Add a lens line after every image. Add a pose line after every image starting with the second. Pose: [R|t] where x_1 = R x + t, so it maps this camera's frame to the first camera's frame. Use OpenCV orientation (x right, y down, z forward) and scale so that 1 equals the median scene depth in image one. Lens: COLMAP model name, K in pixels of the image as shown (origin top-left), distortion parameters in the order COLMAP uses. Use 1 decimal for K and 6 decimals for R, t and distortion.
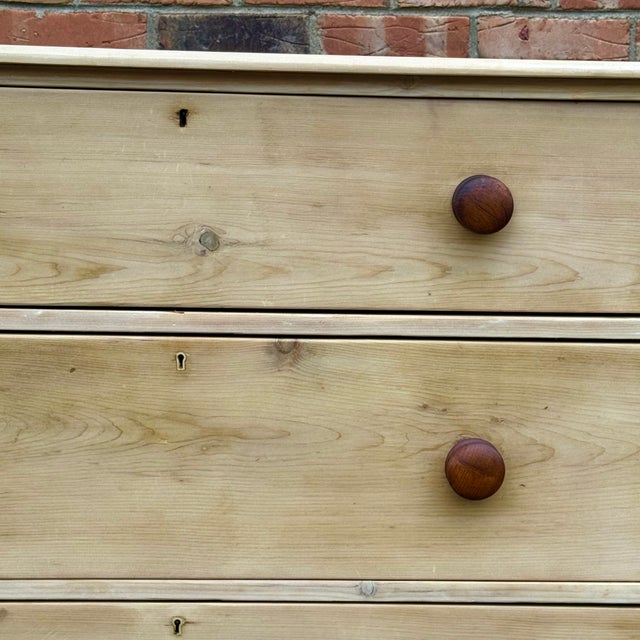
lens RADIAL K [[1630.8, 0, 336.5], [0, 1630.8, 322.5], [0, 0, 1]] dist [0.136051, 0.103671]
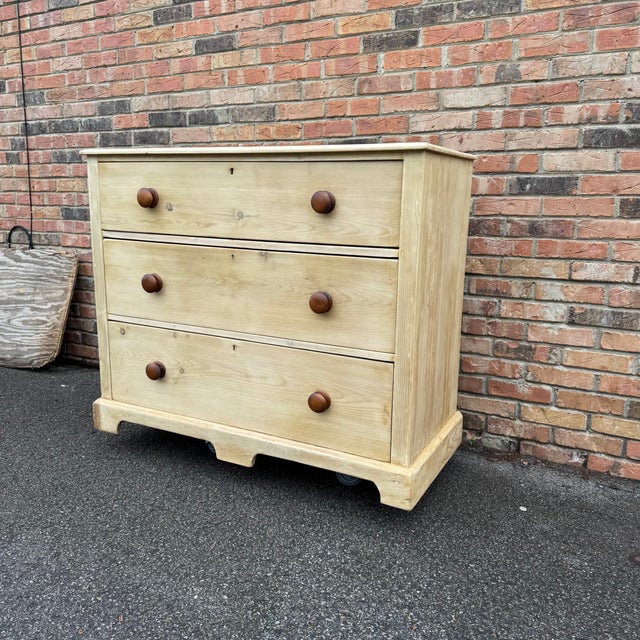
lens RADIAL K [[609.4, 0, 317.0], [0, 609.4, 318.7], [0, 0, 1]] dist [0.102178, -0.197033]
pose [[0.857559, 0.094284, -0.505672, 0.586942], [-0.060013, 0.994683, 0.083687, 0.032766], [0.510874, -0.041420, 0.858657, 0.134101]]
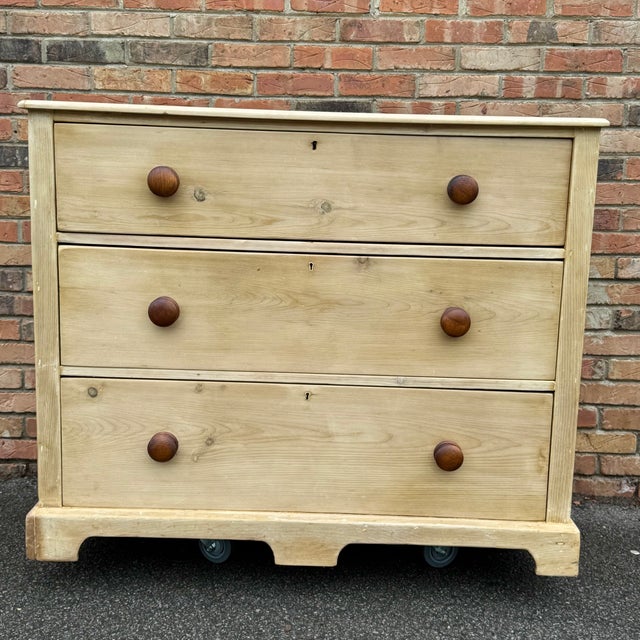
lens RADIAL K [[875.8, 0, 324.1], [0, 875.8, 318.8], [0, 0, 1]] dist [0.195108, -0.463595]
pose [[0.998340, 0.016512, -0.055186, -0.017550], [-0.014518, 0.999234, 0.036340, 0.048350], [0.055744, -0.035478, 0.997815, -0.093406]]
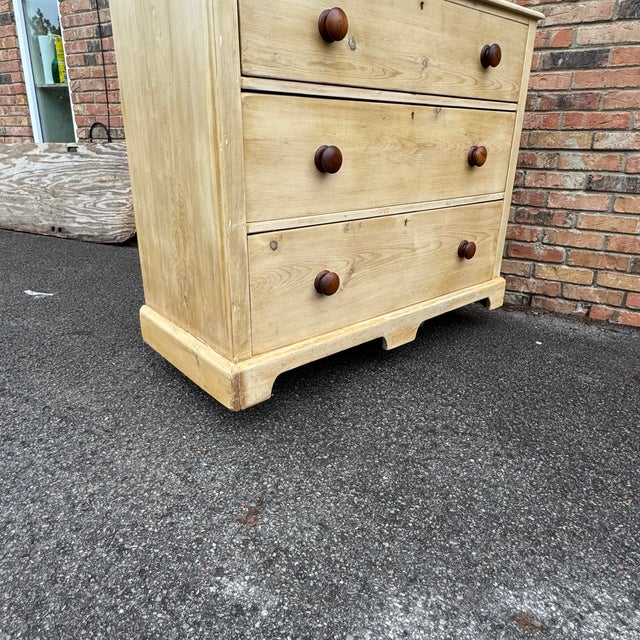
lens RADIAL K [[491.7, 0, 320.5], [0, 491.7, 315.4], [0, 0, 1]] dist [-0.002994, 0.003236]
pose [[0.843740, 0.182825, -0.504656, 0.502219], [-0.070100, 0.969684, 0.234093, 0.172214], [0.532154, -0.162137, 0.830977, 0.153630]]
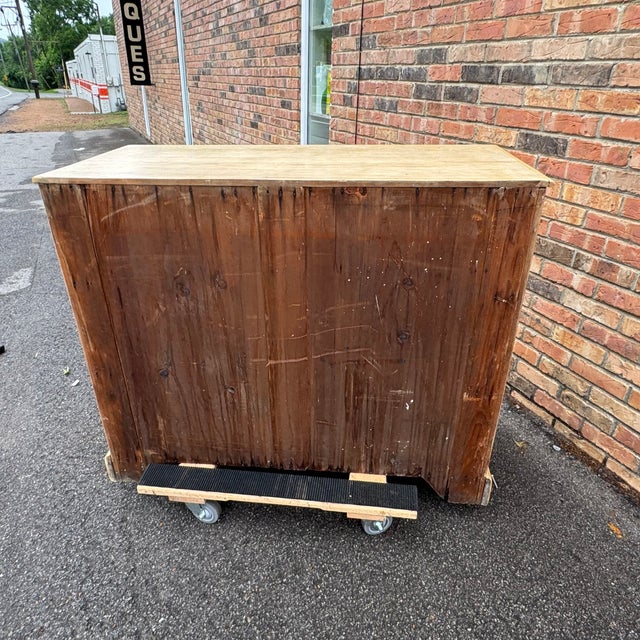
lens RADIAL K [[485.2, 0, 316.7], [0, 485.2, 319.6], [0, 0, 1]] dist [-0.001156, 0.001218]
pose [[0.388462, 0.409030, -0.825707, 0.397956], [-0.115302, 0.910615, 0.396845, -0.216058], [0.914223, -0.058953, 0.400901, 0.517574]]
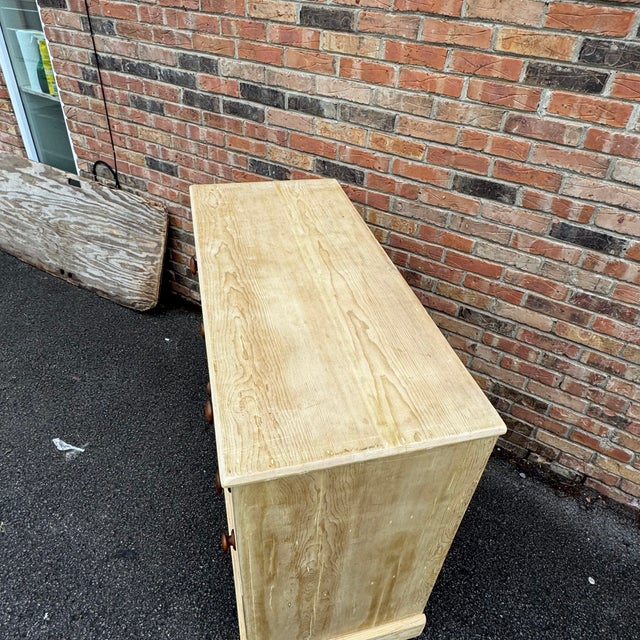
lens RADIAL K [[491.7, 0, 320.5], [0, 491.7, 315.4], [0, 0, 1]] dist [-0.002994, 0.003236]
pose [[0.831176, 0.356260, -0.426878, 0.149926], [-0.106353, 0.855447, 0.506852, -0.489857], [0.545742, -0.375884, 0.748917, 0.385327]]
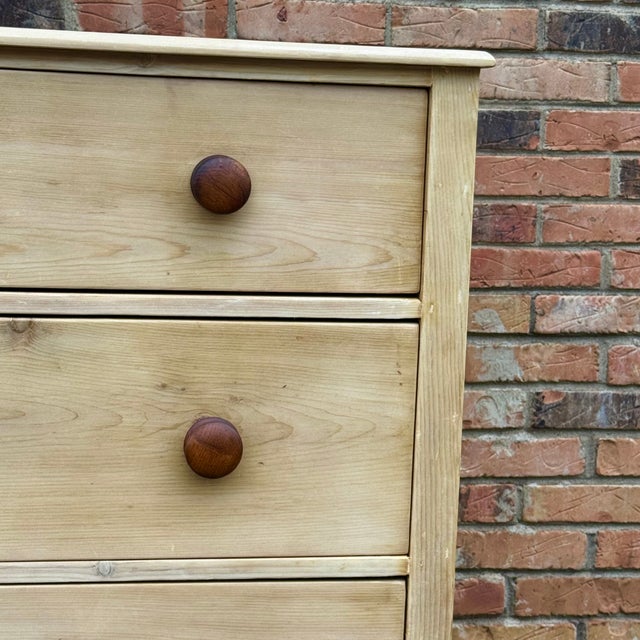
lens RADIAL K [[1630.8, 0, 336.5], [0, 1630.8, 322.5], [0, 0, 1]] dist [0.136051, 0.103671]
pose [[0.993002, 0.001632, 0.118088, 0.041002], [-0.003133, 0.999917, 0.012529, -0.000192], [-0.118058, -0.012811, 0.992924, -0.006330]]
